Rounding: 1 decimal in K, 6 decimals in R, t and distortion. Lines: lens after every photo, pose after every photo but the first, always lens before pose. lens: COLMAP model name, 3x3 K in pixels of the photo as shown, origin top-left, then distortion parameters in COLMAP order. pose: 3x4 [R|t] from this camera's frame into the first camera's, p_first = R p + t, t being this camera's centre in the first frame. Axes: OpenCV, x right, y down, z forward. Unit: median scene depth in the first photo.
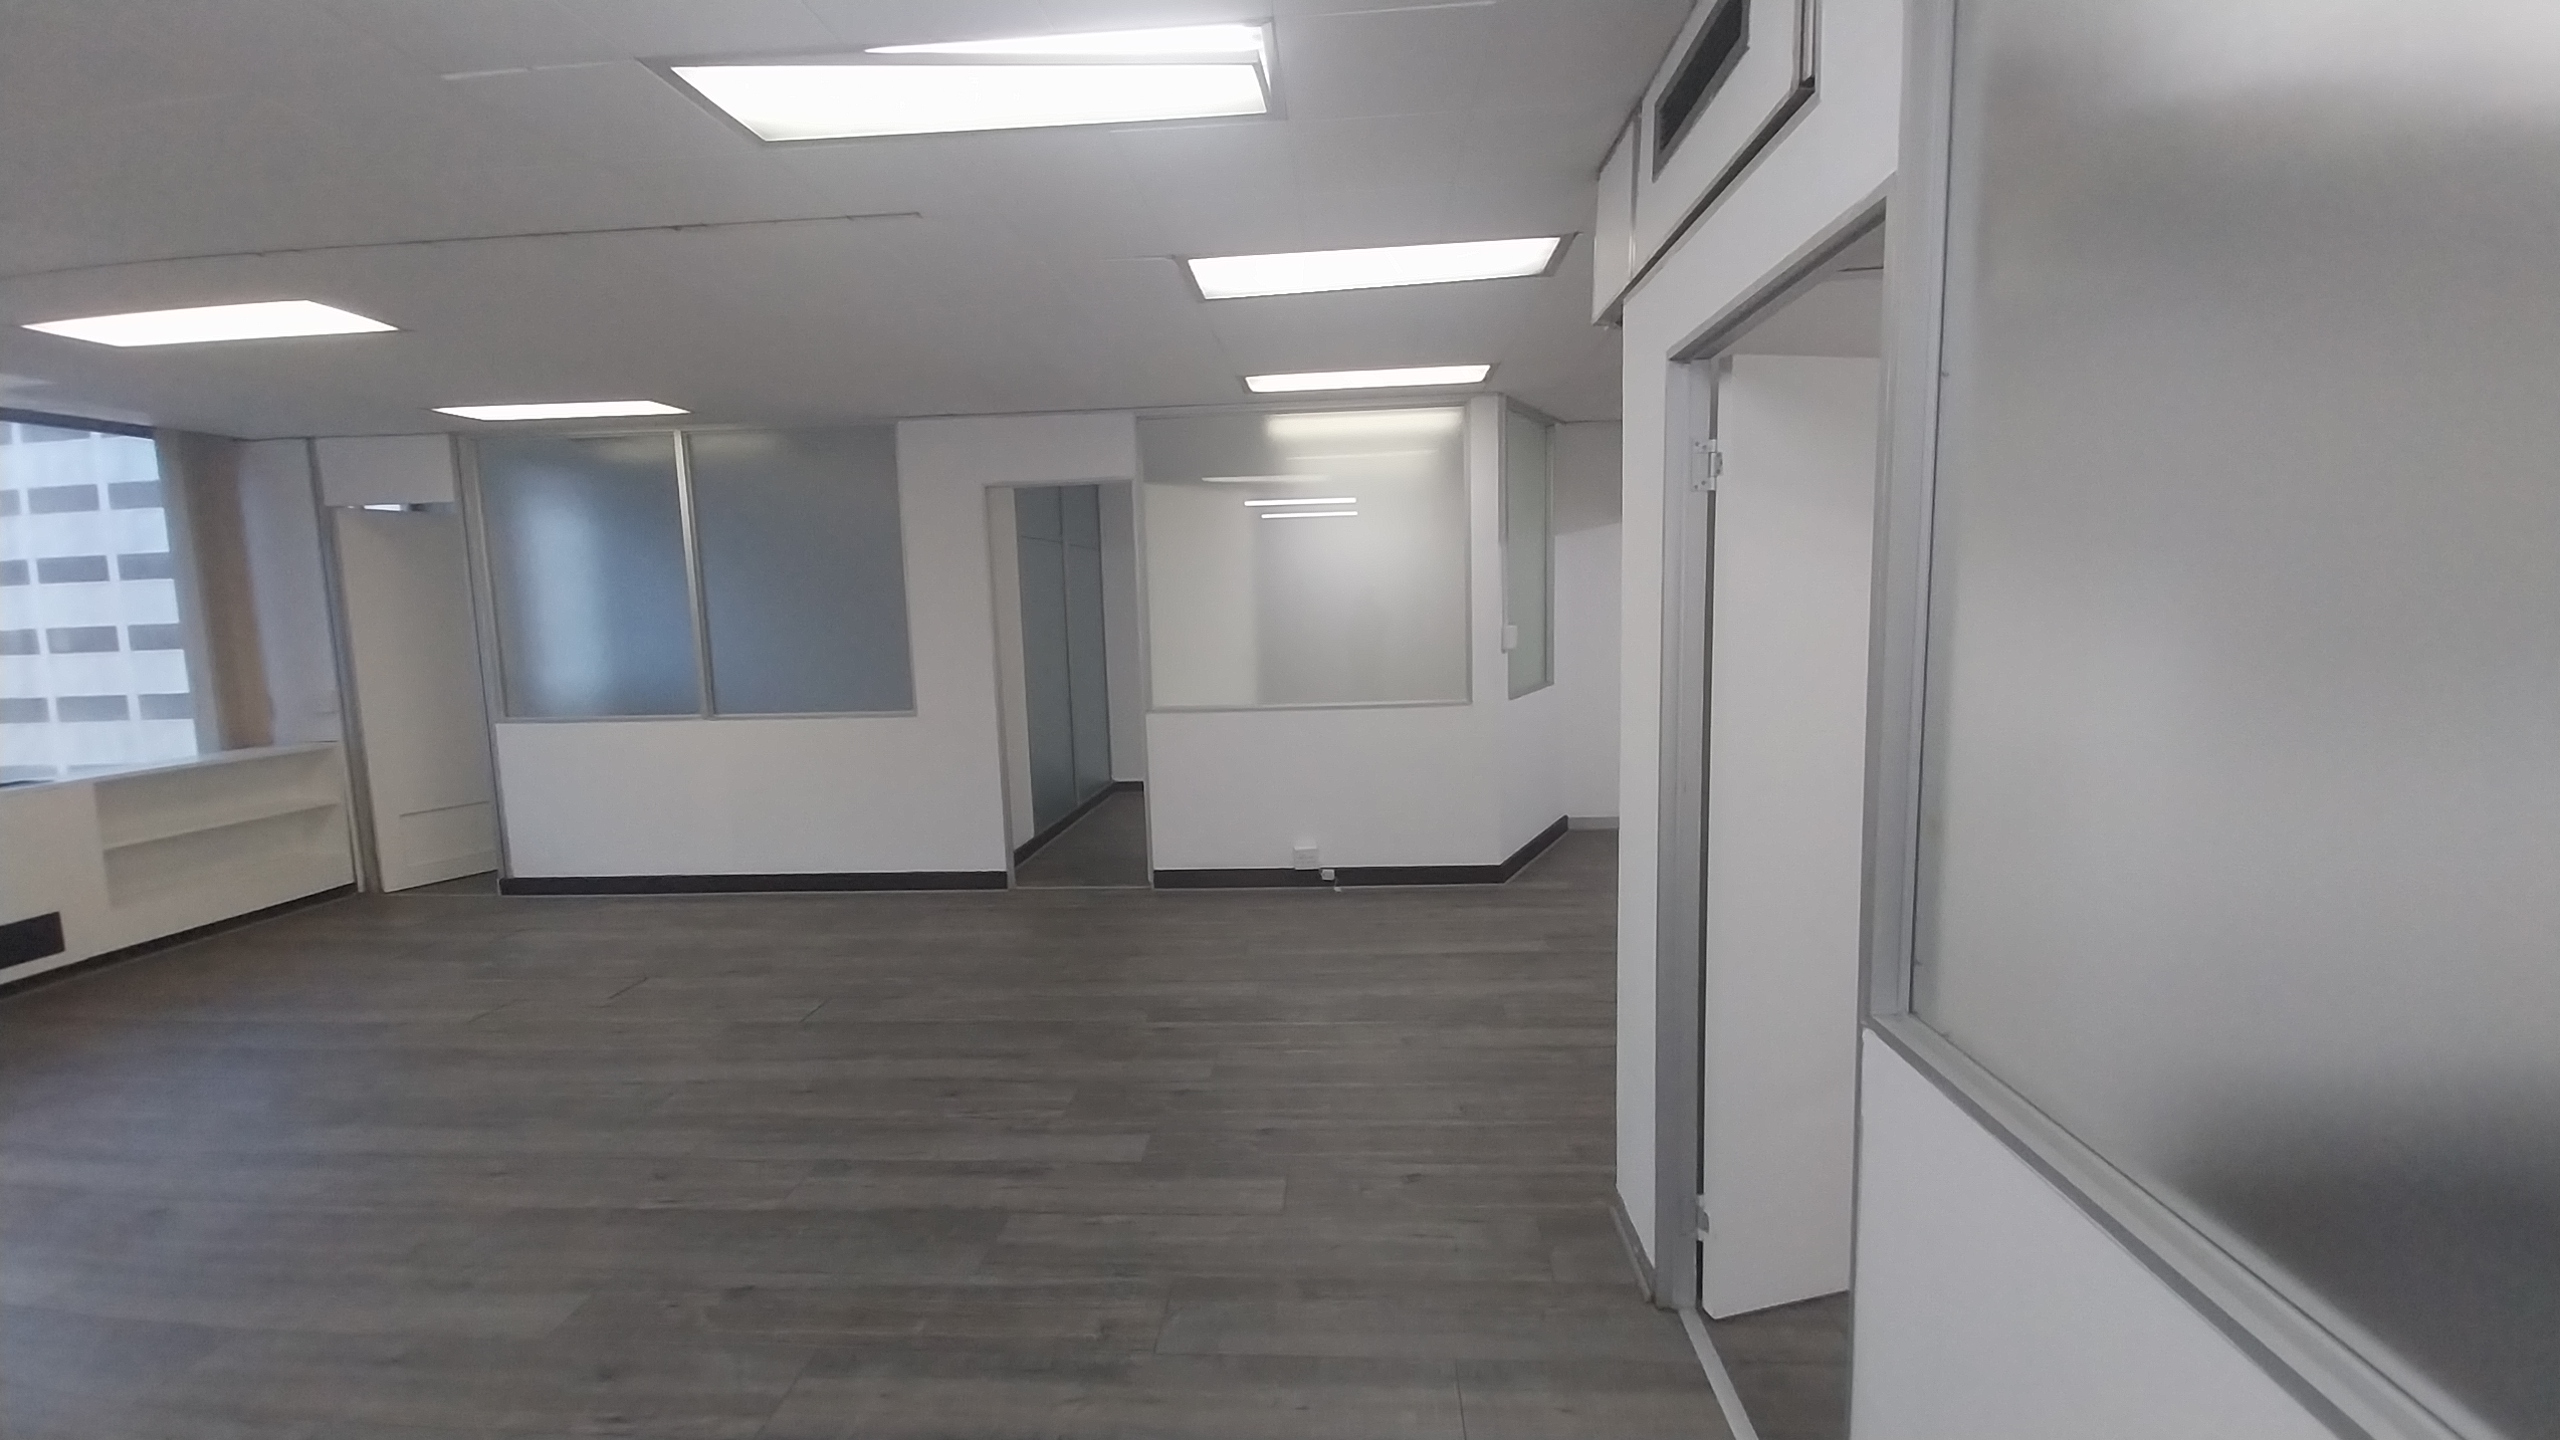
lens RADIAL K [[1009.8, 0, 1298.2], [0, 1009.8, 705.5], [0, 0, 1]] dist [0.014522, -0.009076]
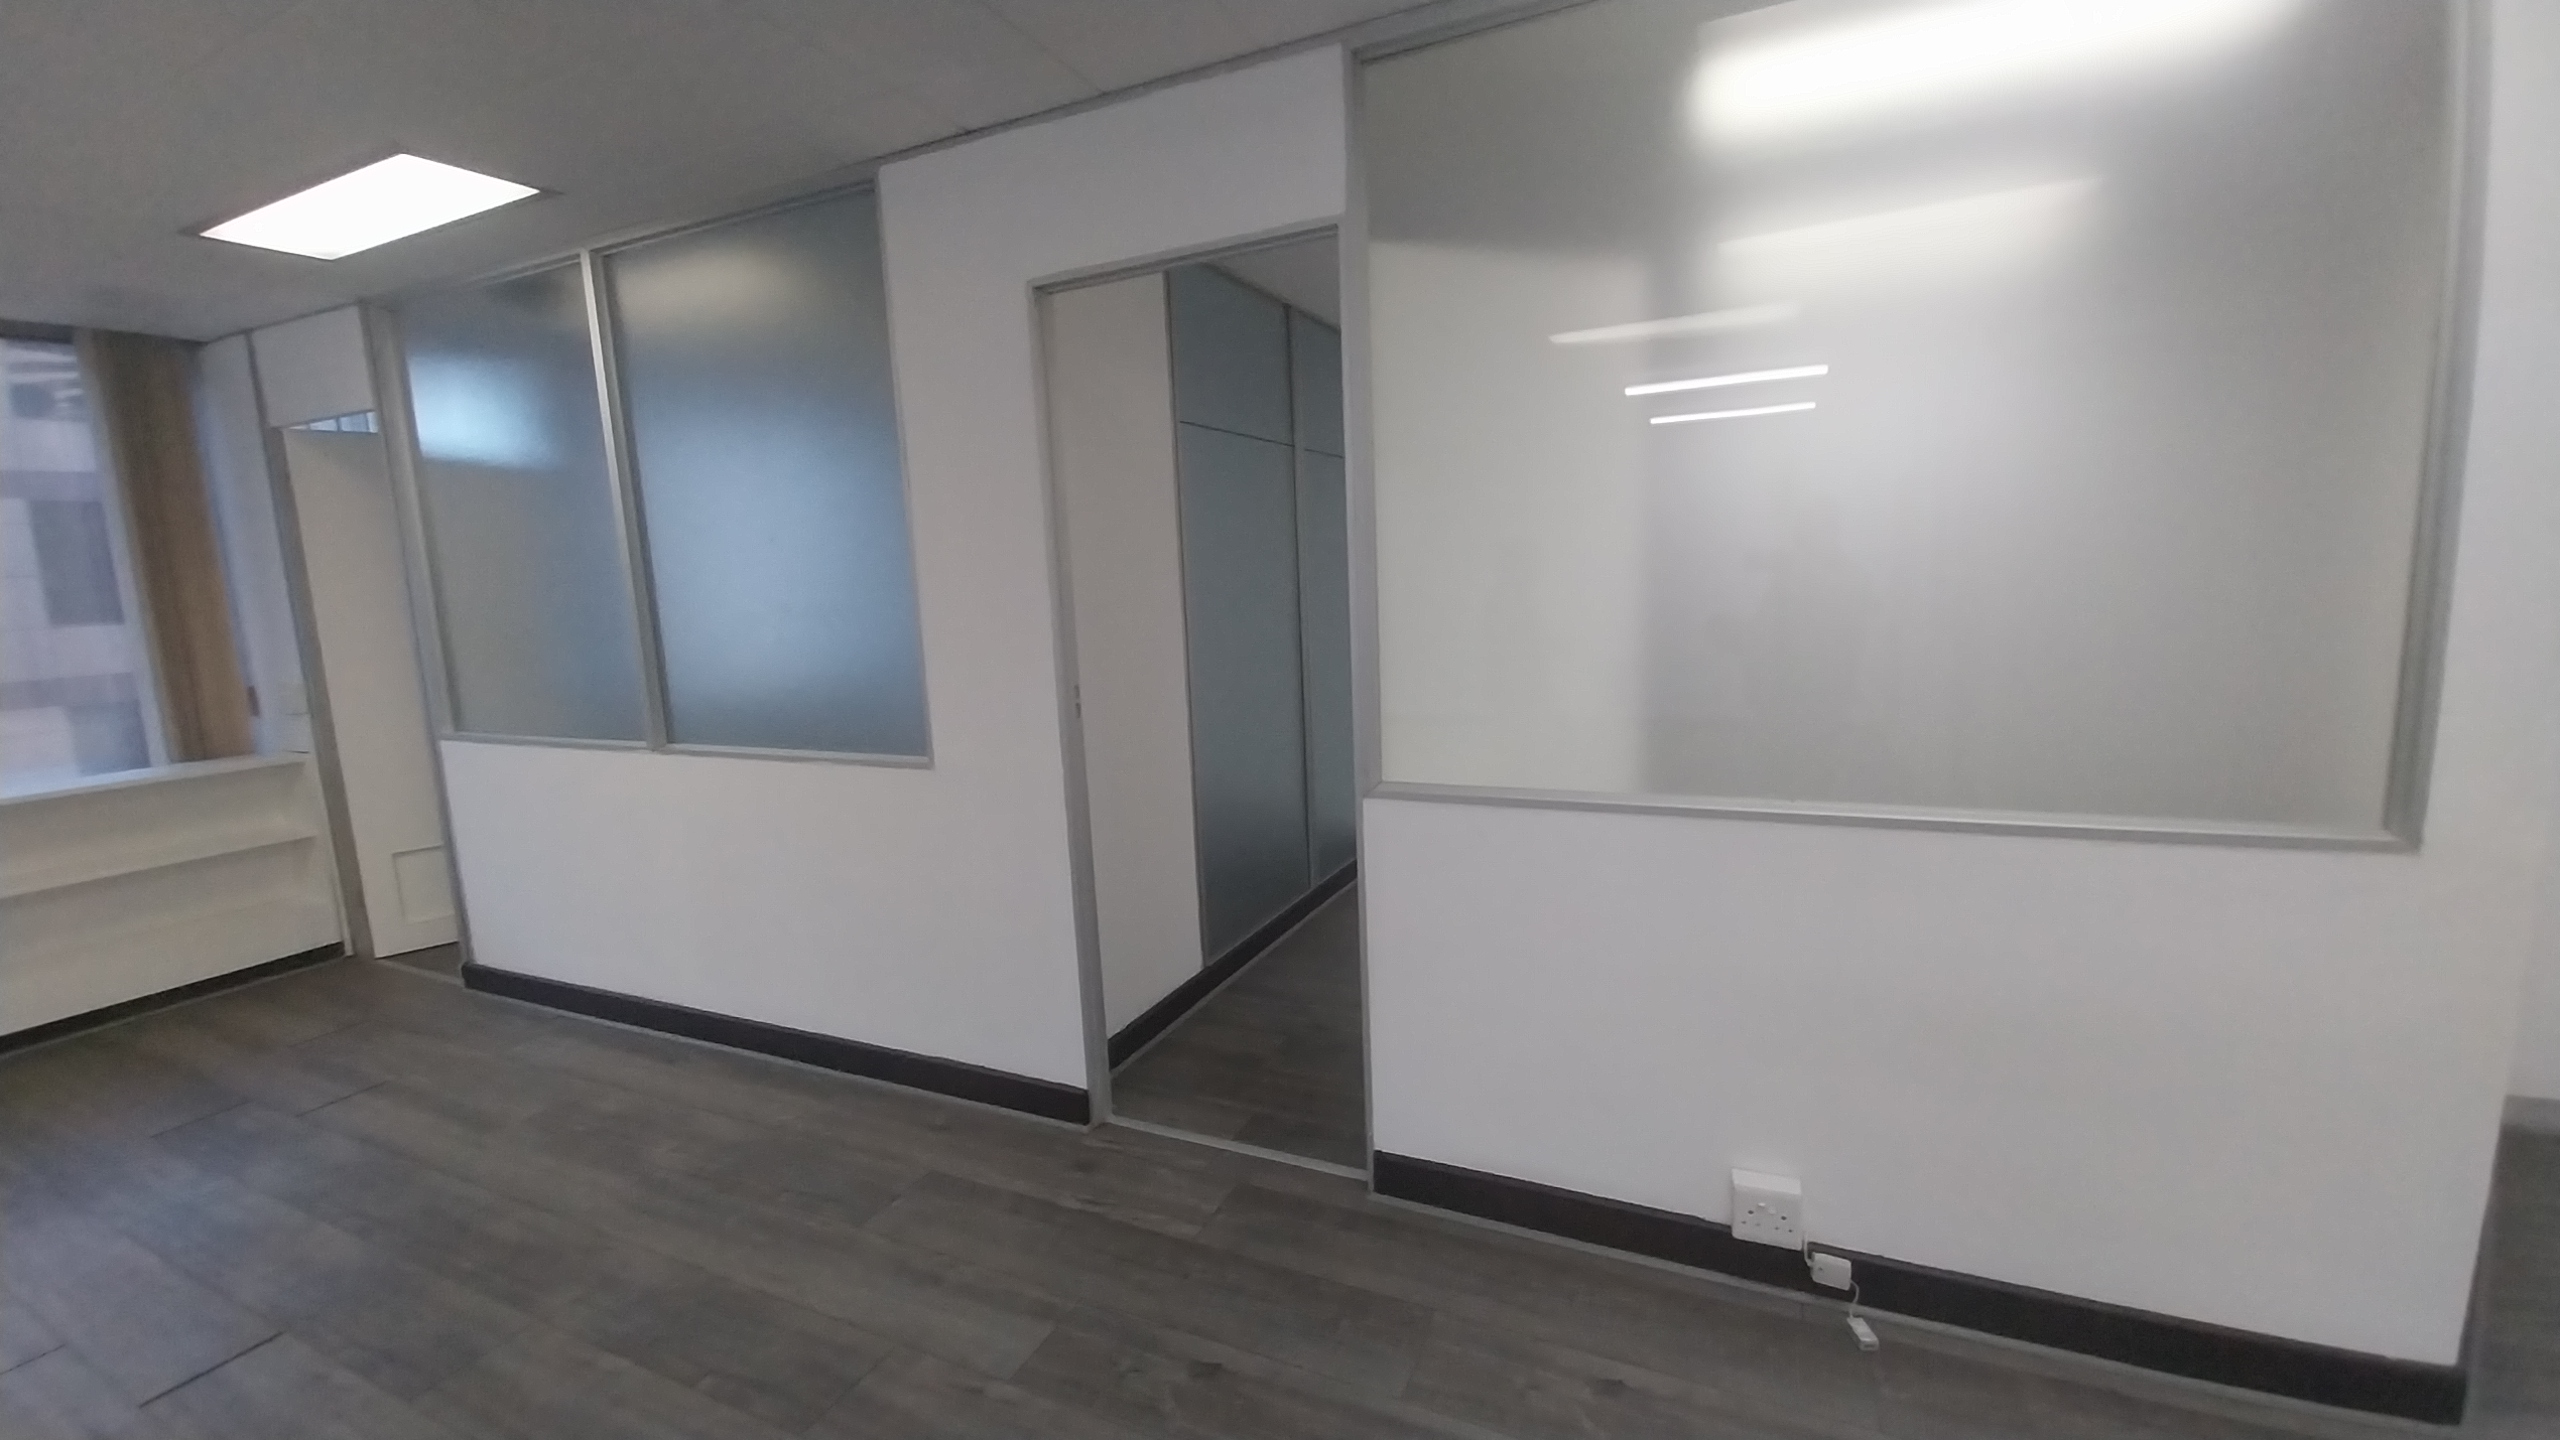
lens RADIAL K [[1009.8, 0, 1279.0], [0, 1009.8, 721.0], [0, 0, 1]] dist [0.014522, -0.009076]
pose [[0.935161, 0.039834, -0.351976, -0.035547], [-0.022455, 0.998325, 0.053321, -0.045482], [0.353510, -0.041960, 0.934489, 0.595207]]
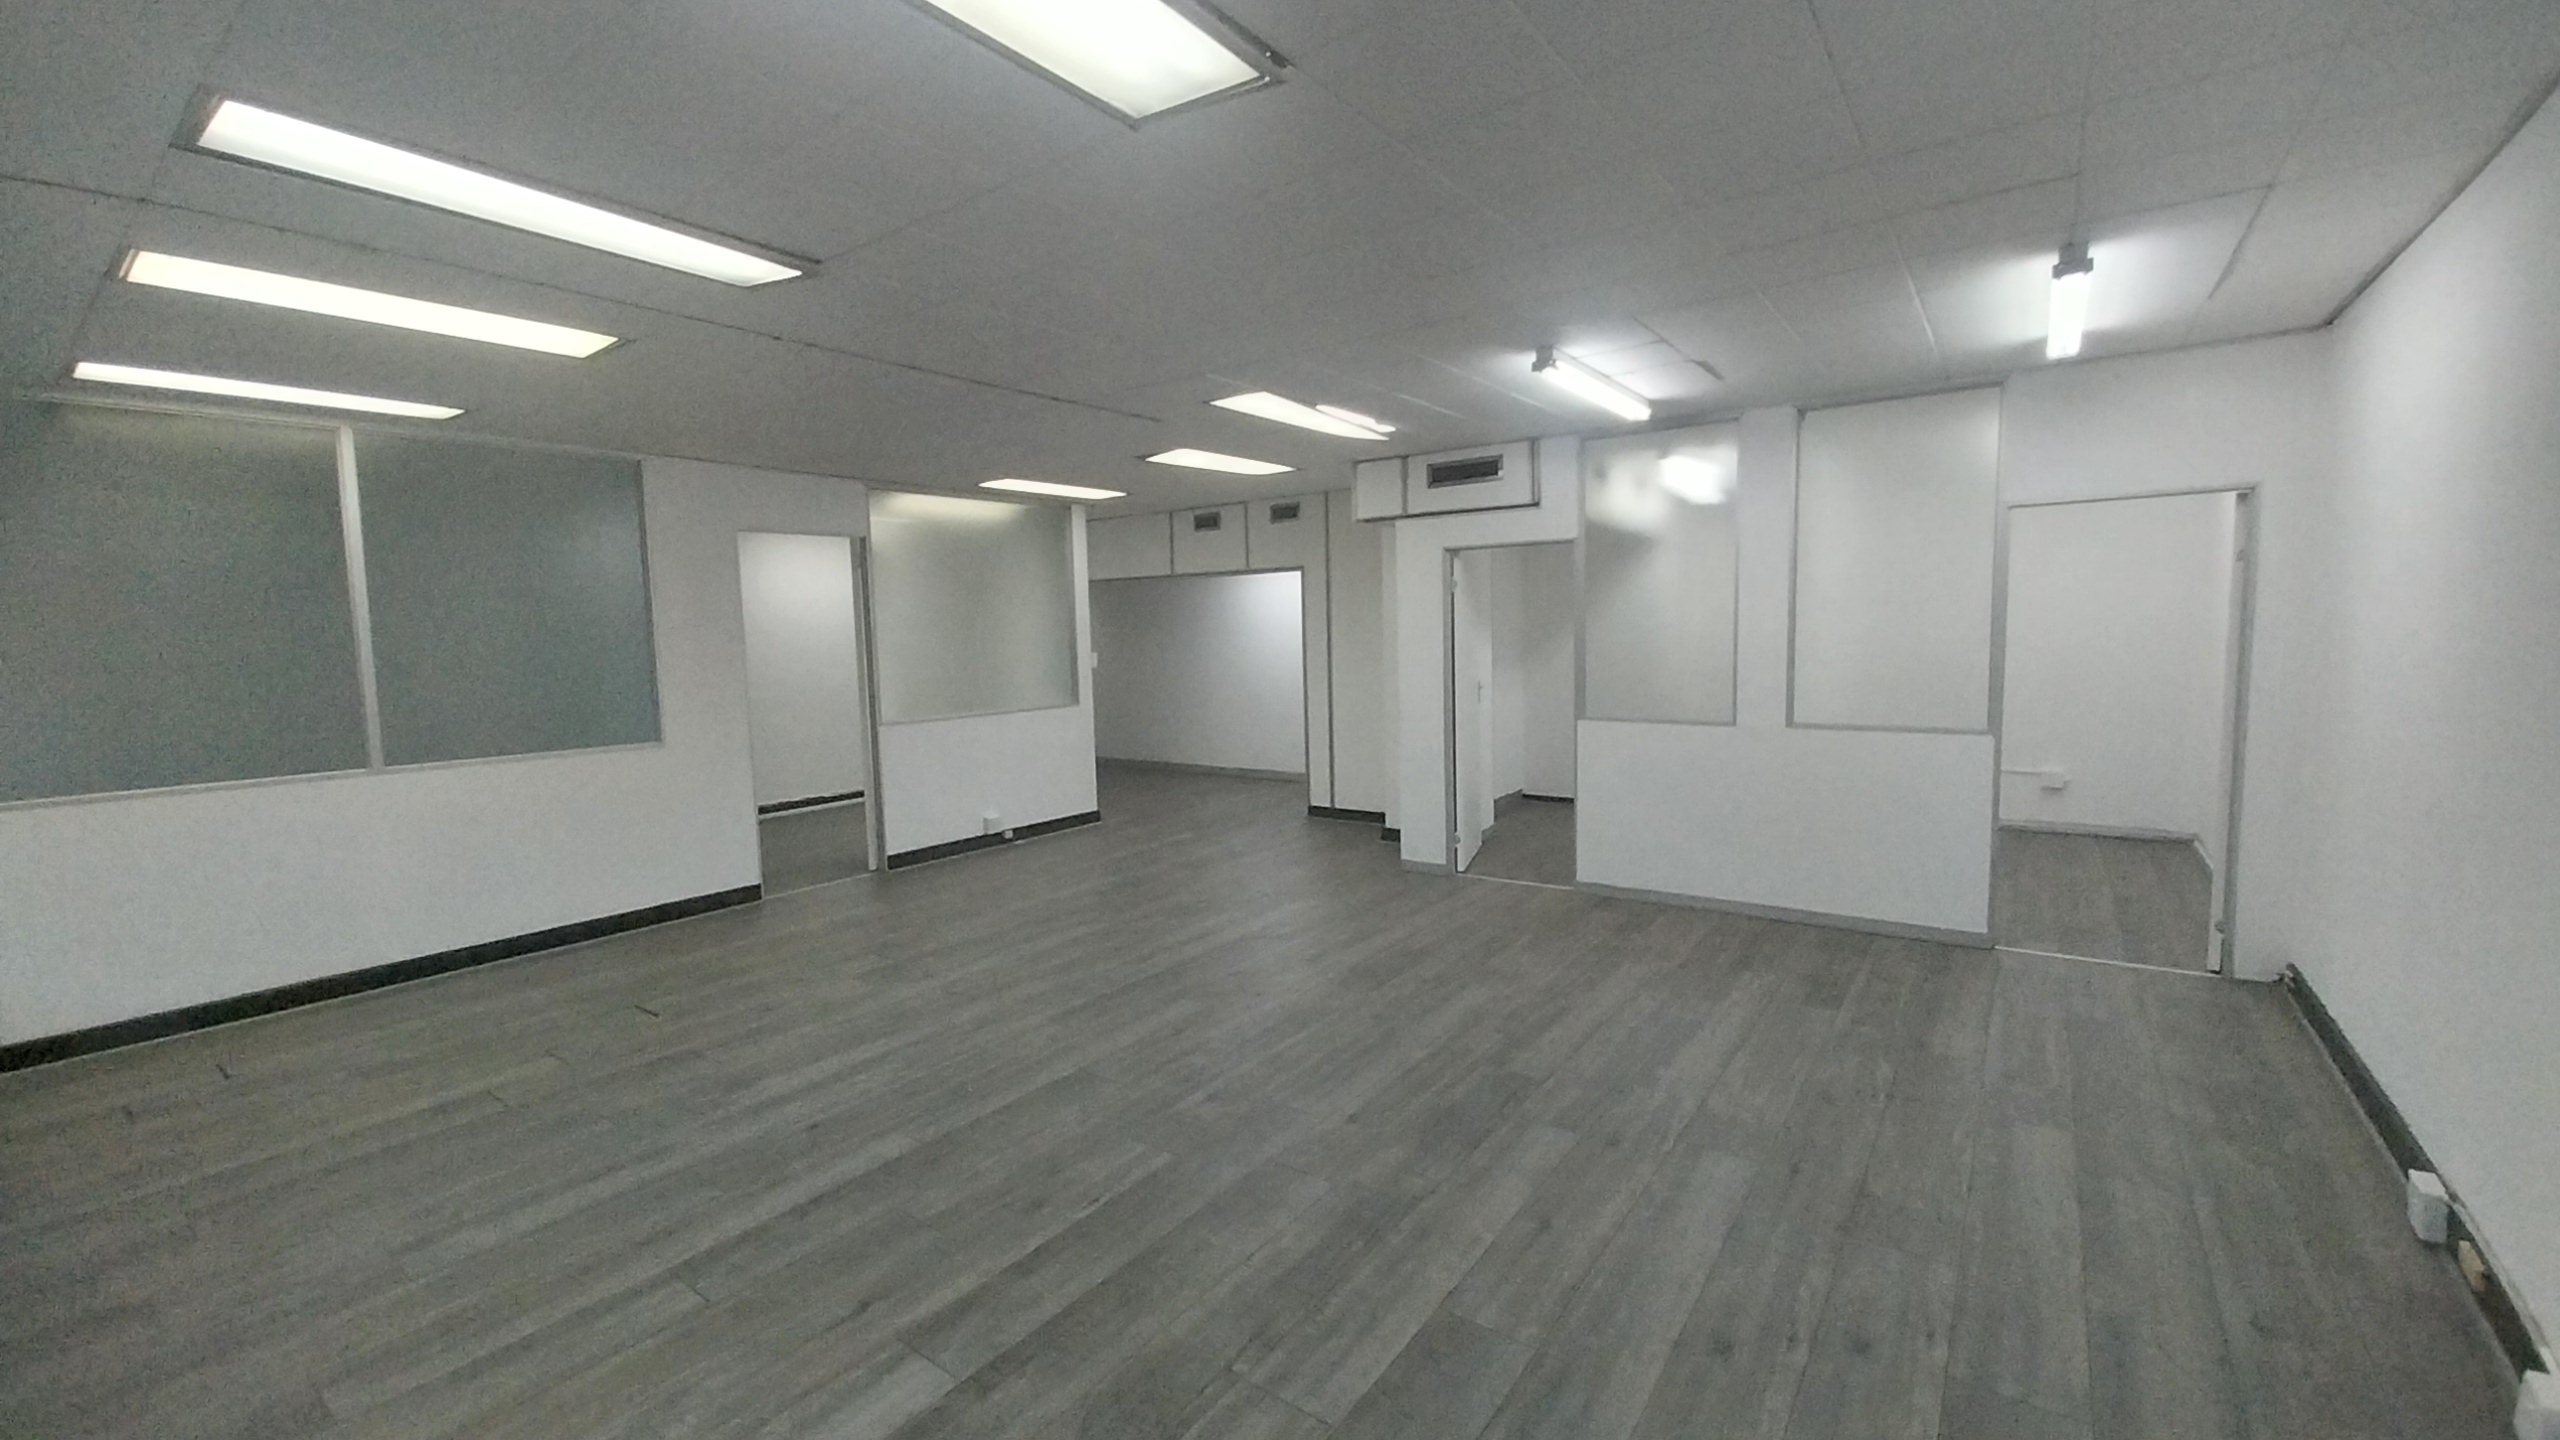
lens RADIAL K [[1009.8, 0, 1296.3], [0, 1009.8, 712.3], [0, 0, 1]] dist [0.014522, -0.009076]
pose [[0.537471, -0.056939, 0.841357, -0.909651], [0.096311, 0.995334, 0.005834, 0.031553], [-0.837764, 0.077897, 0.540448, -0.086562]]
